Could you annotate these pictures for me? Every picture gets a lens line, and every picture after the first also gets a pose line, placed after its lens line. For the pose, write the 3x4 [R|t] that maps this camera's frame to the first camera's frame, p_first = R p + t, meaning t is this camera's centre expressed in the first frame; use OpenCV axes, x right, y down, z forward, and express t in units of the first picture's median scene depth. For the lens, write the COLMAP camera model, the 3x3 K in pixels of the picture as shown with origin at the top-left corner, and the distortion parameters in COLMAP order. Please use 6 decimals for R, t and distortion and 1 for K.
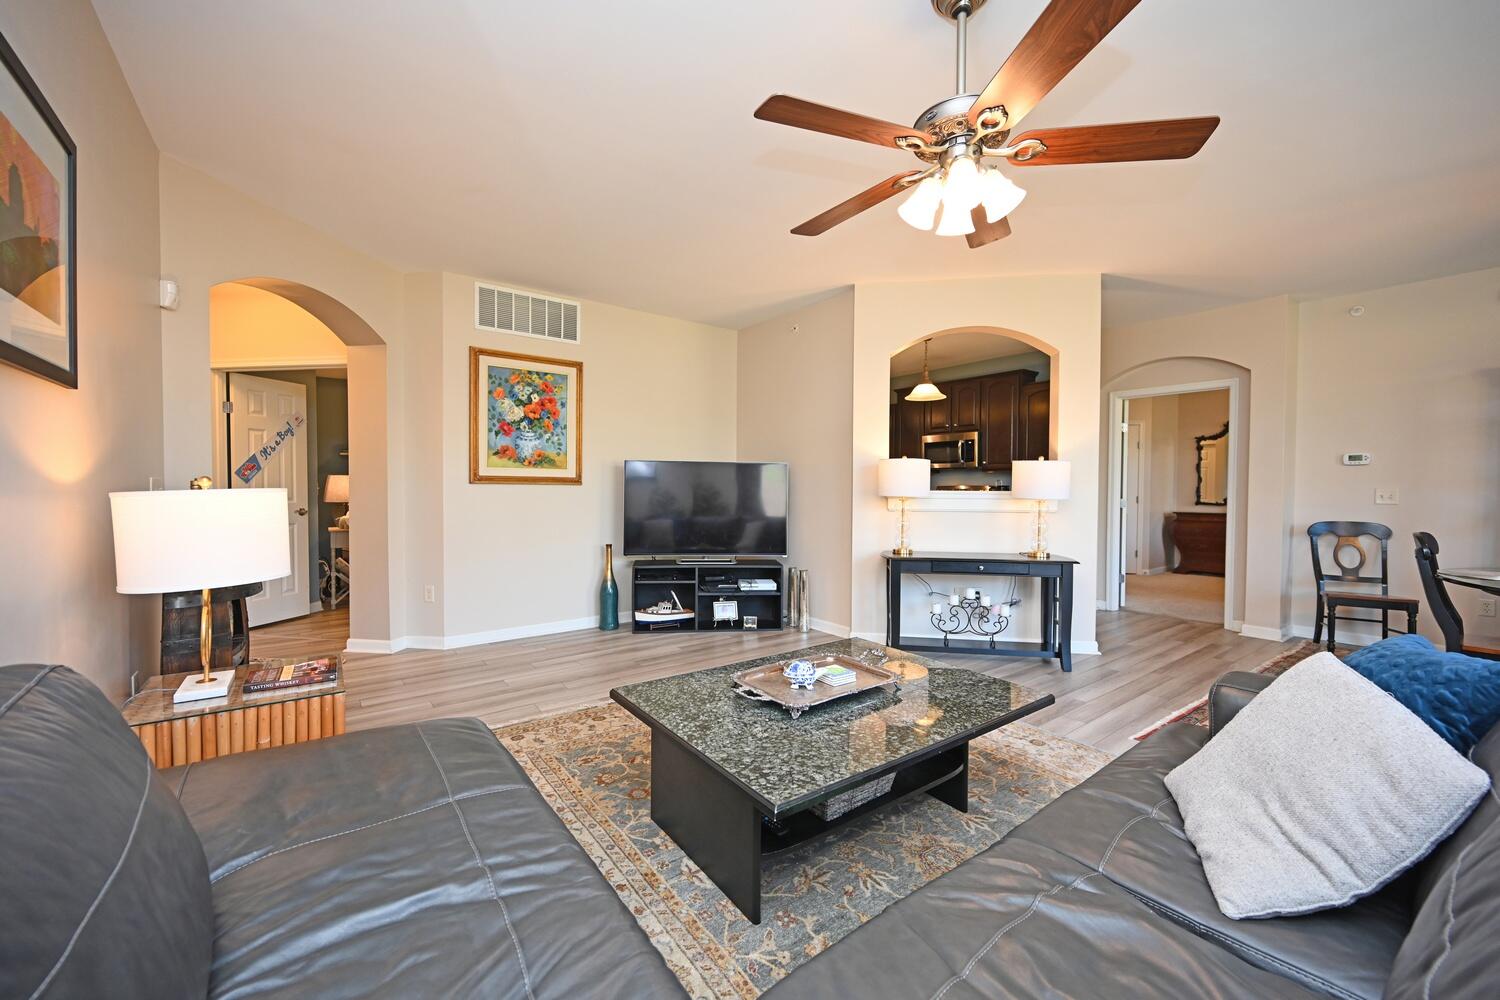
lens RADIAL K [[592.6, 0, 750.0], [0, 592.6, 500.0], [0, 0, 1]] dist [0.000235, 0.000134]
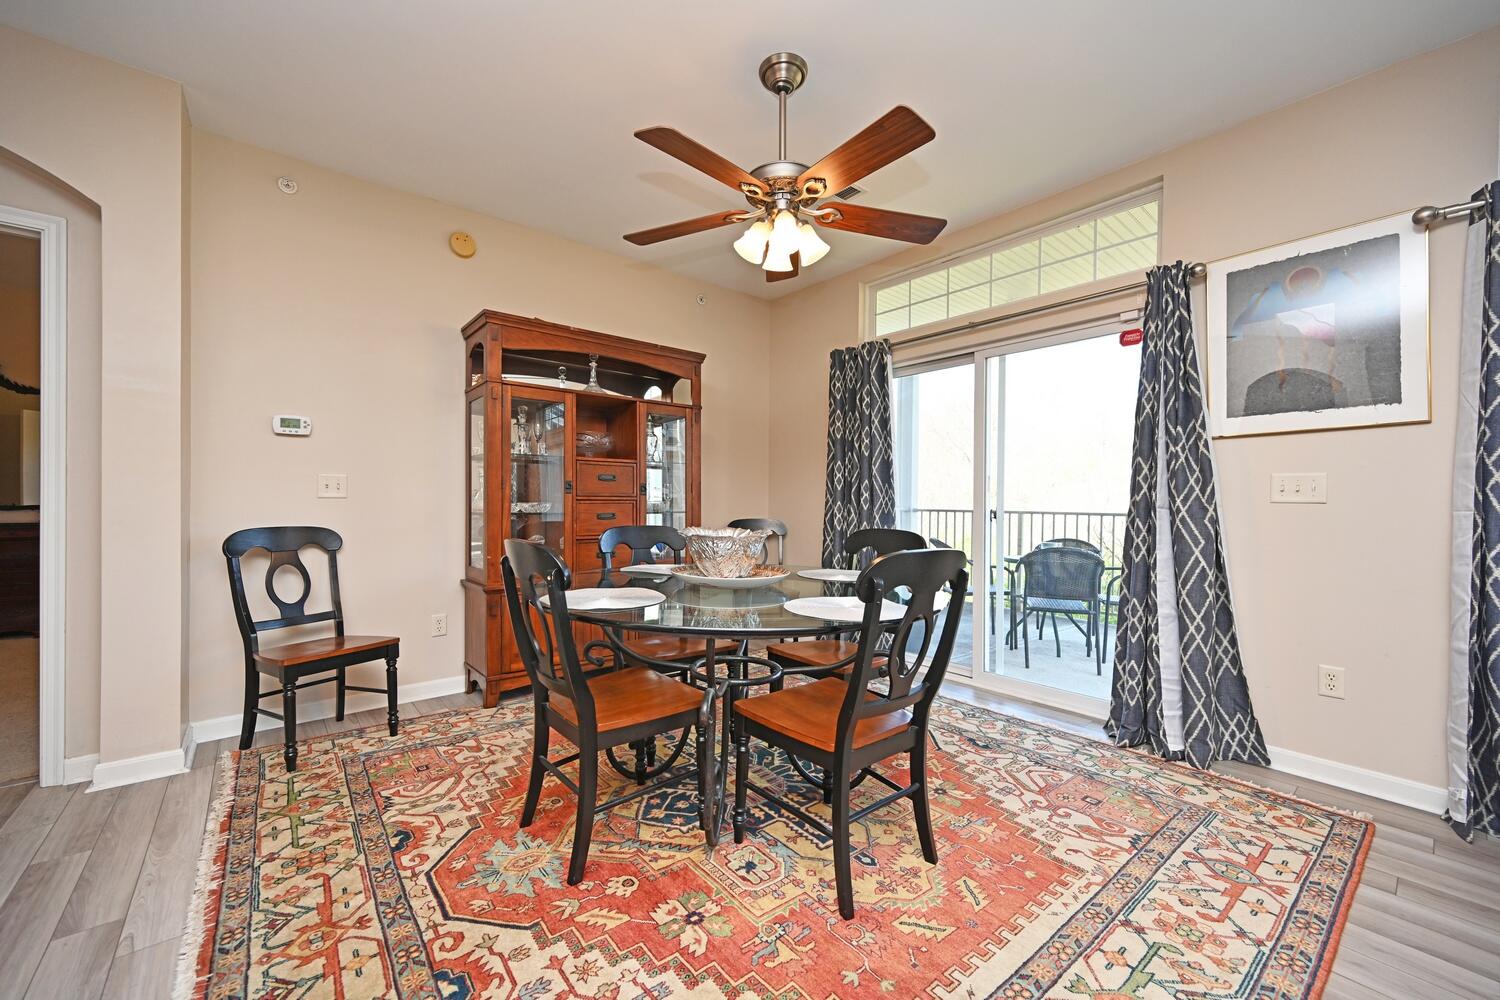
lens RADIAL K [[592.6, 0, 750.0], [0, 592.6, 500.0], [0, 0, 1]] dist [0.000235, 0.000134]
pose [[-0.051447, -0.007528, 0.998647, 0.395681], [0.013575, 0.999874, 0.008236, 0.010706], [-0.998583, 0.013980, -0.051338, 0.579440]]
